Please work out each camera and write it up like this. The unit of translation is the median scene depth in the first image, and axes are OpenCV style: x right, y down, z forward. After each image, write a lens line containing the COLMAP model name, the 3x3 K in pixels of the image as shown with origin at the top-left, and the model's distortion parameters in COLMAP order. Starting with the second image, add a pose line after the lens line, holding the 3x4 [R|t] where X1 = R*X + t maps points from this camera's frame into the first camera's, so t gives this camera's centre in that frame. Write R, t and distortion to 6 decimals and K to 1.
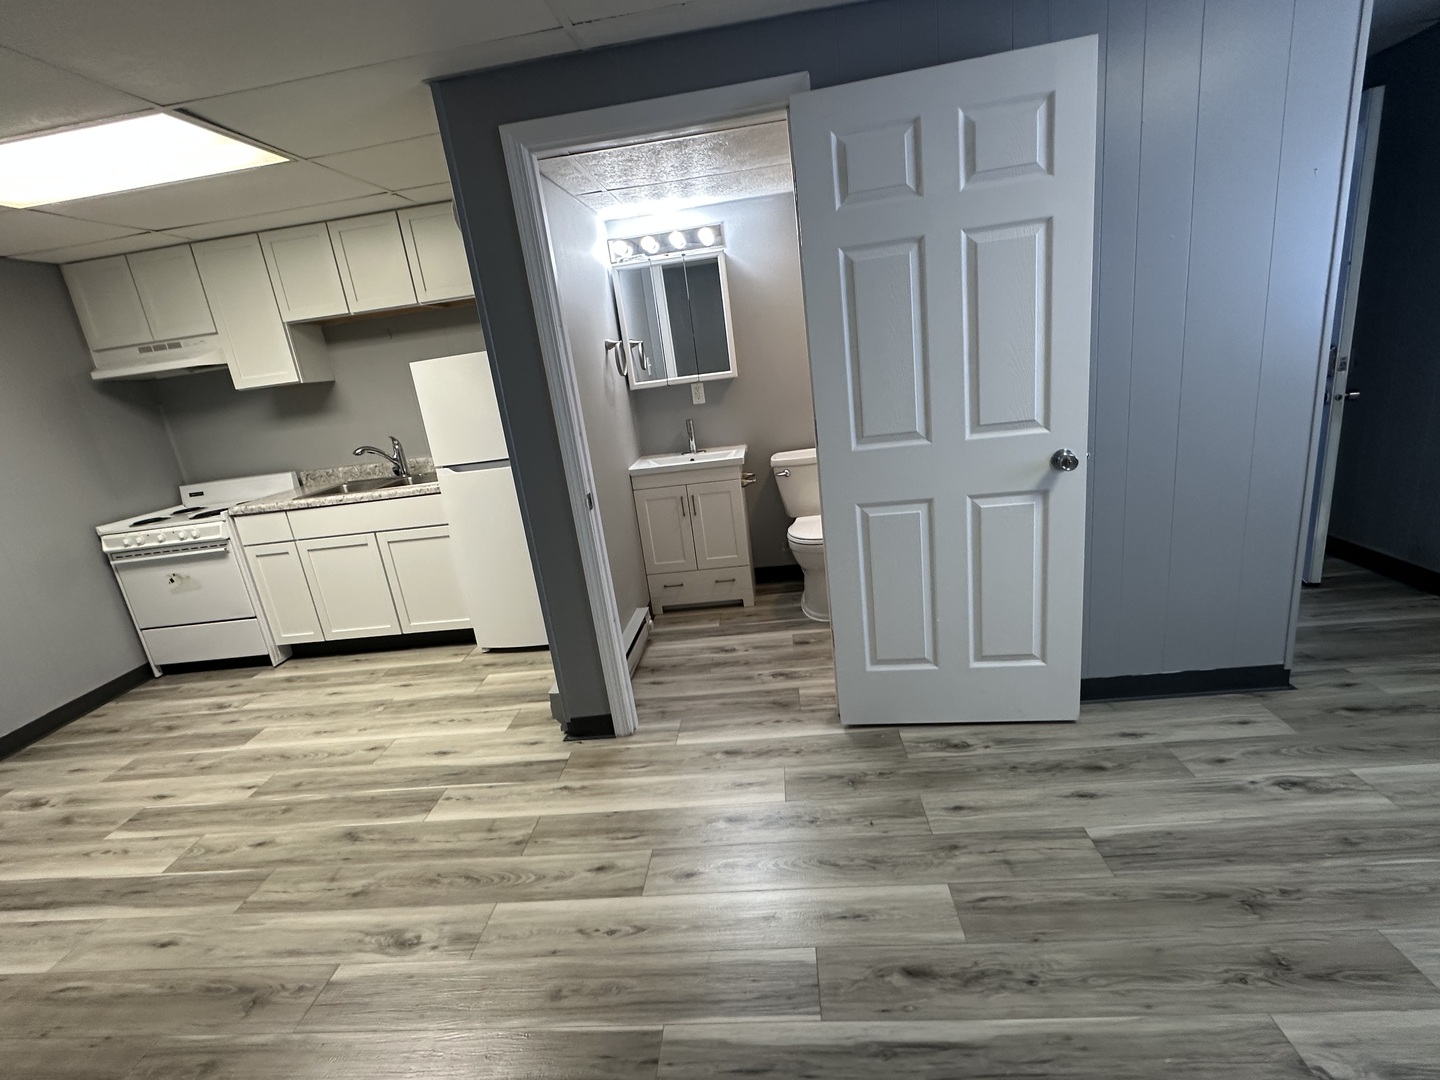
lens RADIAL K [[668.2, 0, 717.5], [0, 668.2, 544.4], [0, 0, 1]] dist [-0.004260, 0.000017]
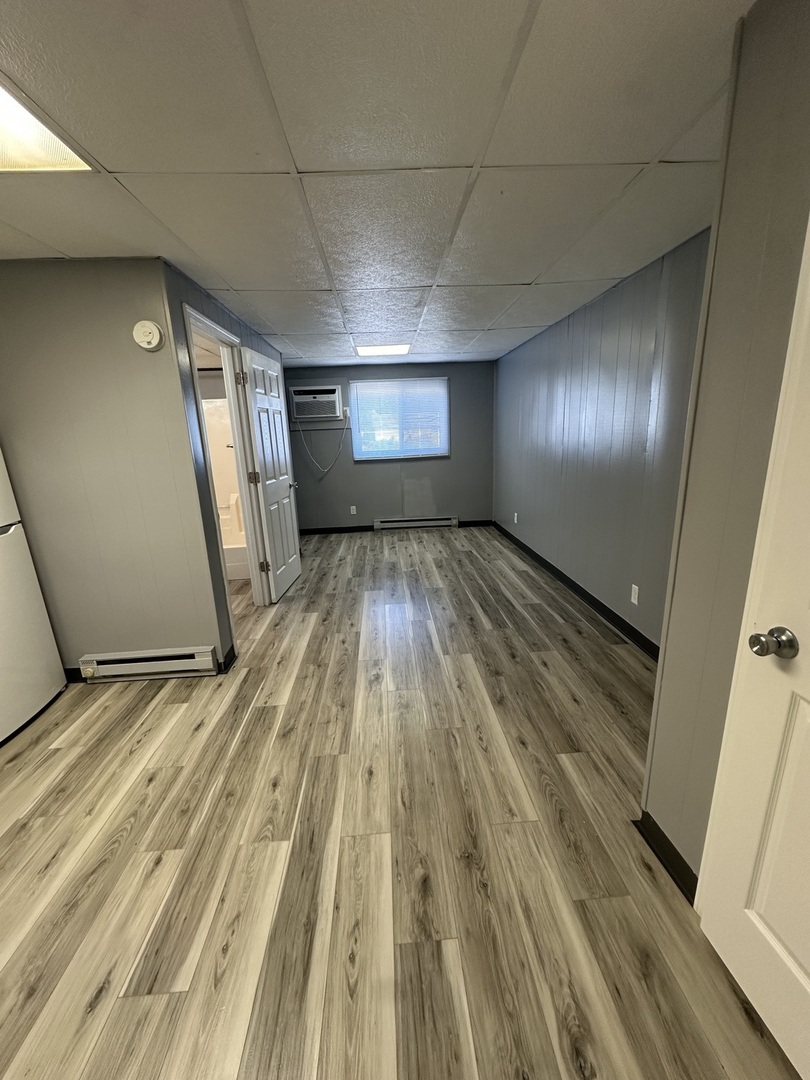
lens RADIAL K [[430.0, 0, 405.0], [0, 430.0, 540.0], [0, 0, 1]] dist [-0.000820, -0.000022]
pose [[-0.126283, -0.116445, 0.985136, -1.121262], [0.328540, 0.932131, 0.152294, -0.012330], [-0.936010, 0.342888, -0.079456, 0.526783]]
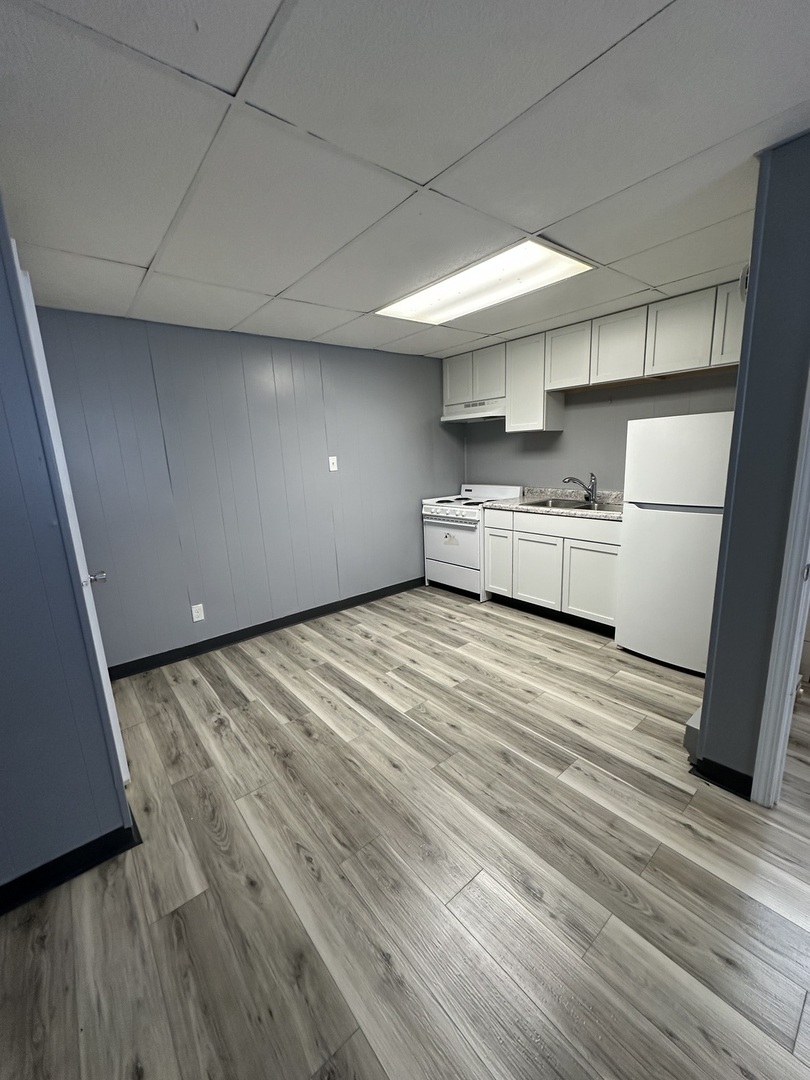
lens RADIAL K [[430.0, 0, 405.0], [0, 430.0, 540.0], [0, 0, 1]] dist [-0.000820, -0.000022]
pose [[0.691669, 0.238428, -0.681723, -0.148599], [-0.240966, 0.966031, 0.093381, -0.021763], [0.680830, 0.099683, 0.725627, 0.128641]]
